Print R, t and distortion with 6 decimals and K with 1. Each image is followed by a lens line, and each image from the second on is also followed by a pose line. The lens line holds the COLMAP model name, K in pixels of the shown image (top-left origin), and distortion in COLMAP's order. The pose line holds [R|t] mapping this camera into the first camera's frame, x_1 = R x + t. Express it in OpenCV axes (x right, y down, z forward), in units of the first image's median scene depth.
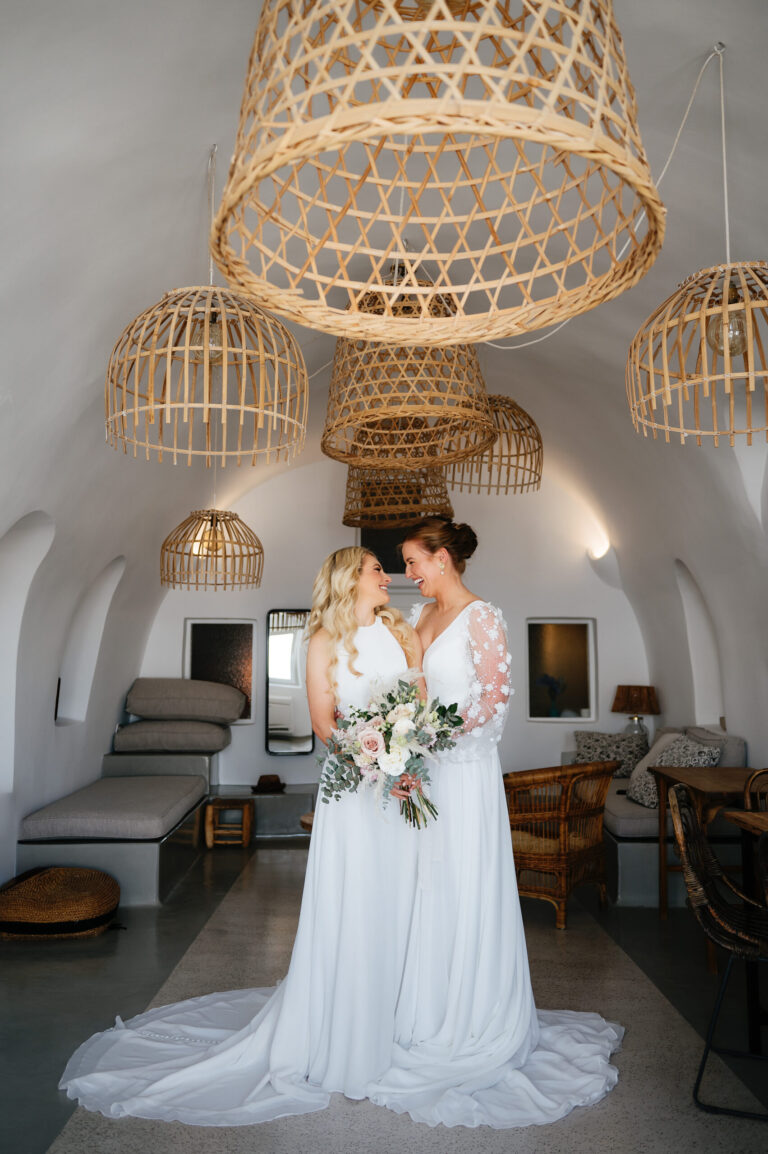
lens RADIAL K [[935.2, 0, 384.0], [0, 935.2, 577.0], [0, 0, 1]] dist [0.002033, -0.003213]
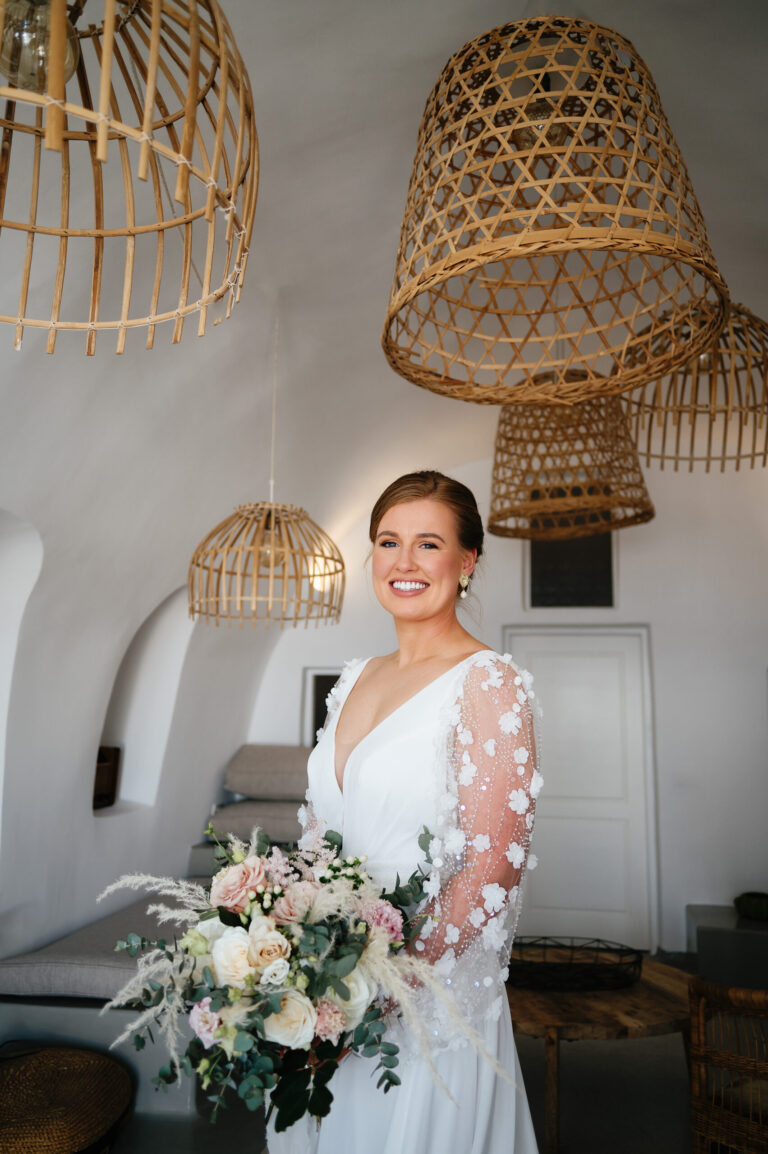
lens RADIAL K [[935.2, 0, 384.0], [0, 935.2, 577.0], [0, 0, 1]] dist [0.002033, -0.003213]
pose [[0.976655, -0.023884, -0.213480, 0.034920], [0.013381, 0.998634, -0.050507, 0.012948], [0.214395, 0.046472, 0.975641, 0.375996]]
